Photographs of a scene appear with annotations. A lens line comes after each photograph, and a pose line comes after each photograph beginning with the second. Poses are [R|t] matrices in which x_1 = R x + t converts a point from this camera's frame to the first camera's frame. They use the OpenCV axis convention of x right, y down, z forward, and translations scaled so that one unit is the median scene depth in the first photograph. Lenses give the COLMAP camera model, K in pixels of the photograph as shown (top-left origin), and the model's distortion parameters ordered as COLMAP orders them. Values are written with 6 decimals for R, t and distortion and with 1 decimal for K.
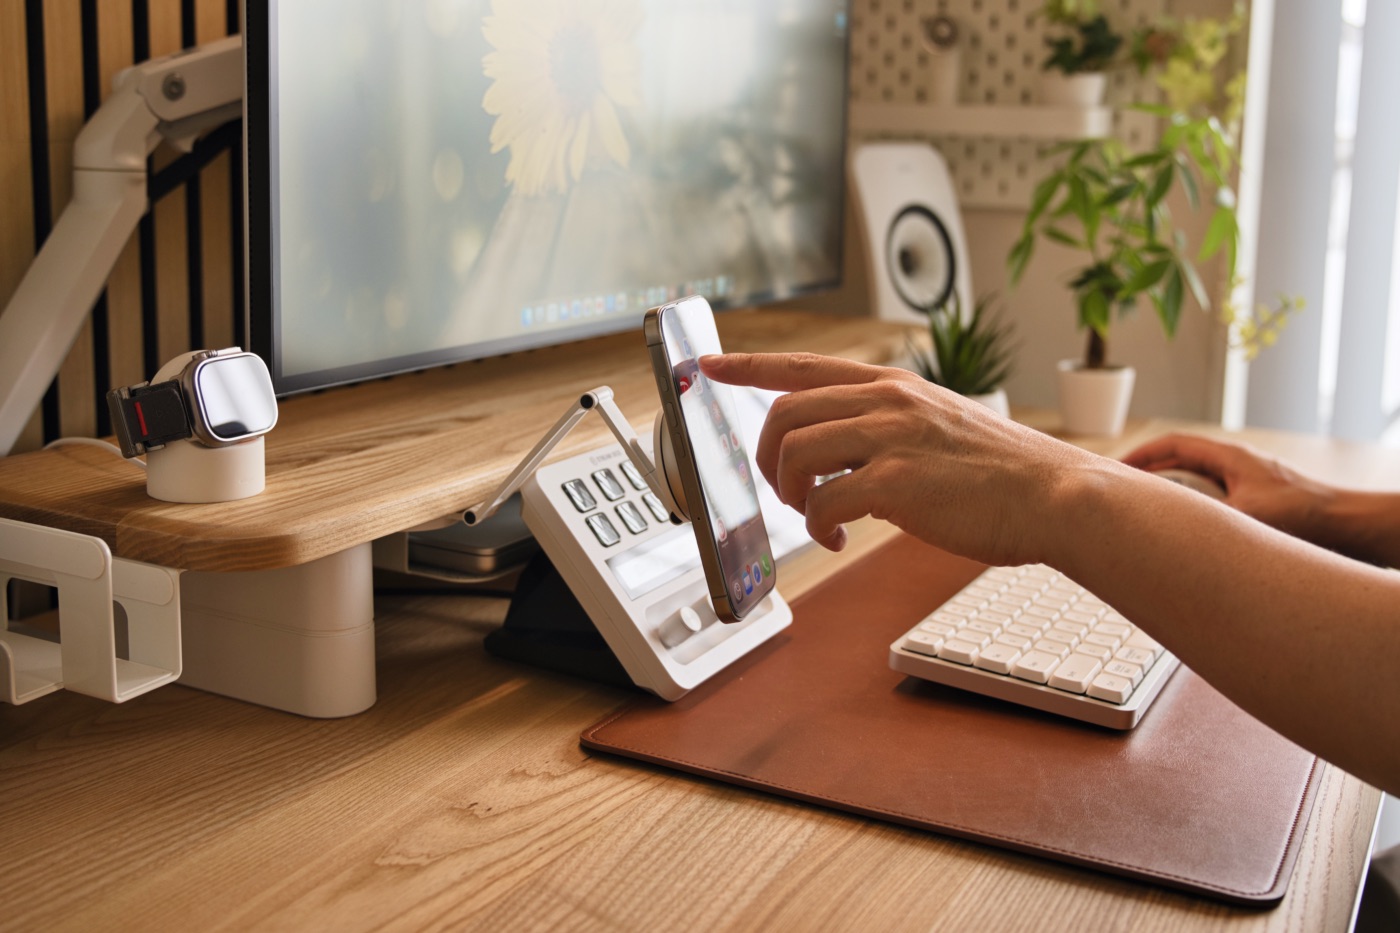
lens RADIAL K [[1543.6, 0, 670.5], [0, 1543.6, 375.9], [0, 0, 1]] dist [-0.019350, 0.000000]
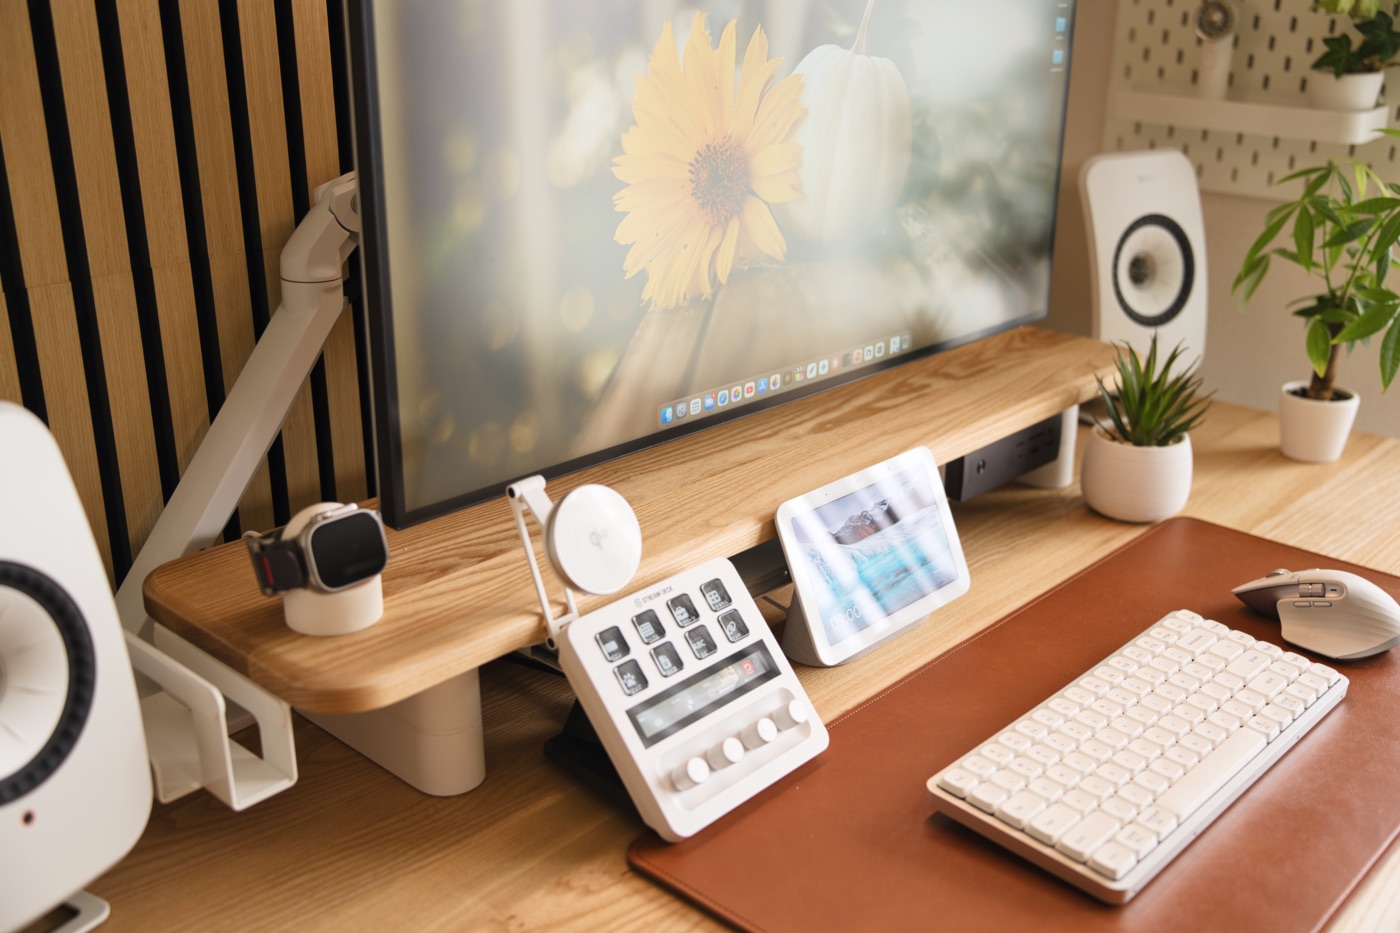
lens RADIAL K [[1444.5, 0, 708.9], [0, 1444.5, 467.5], [0, 0, 1]] dist [0.025678, 0.000000]
pose [[0.969854, 0.072074, -0.232784, 0.188878], [-0.027223, 0.981326, 0.190416, -0.208884], [0.242161, -0.178339, 0.953705, 0.010567]]
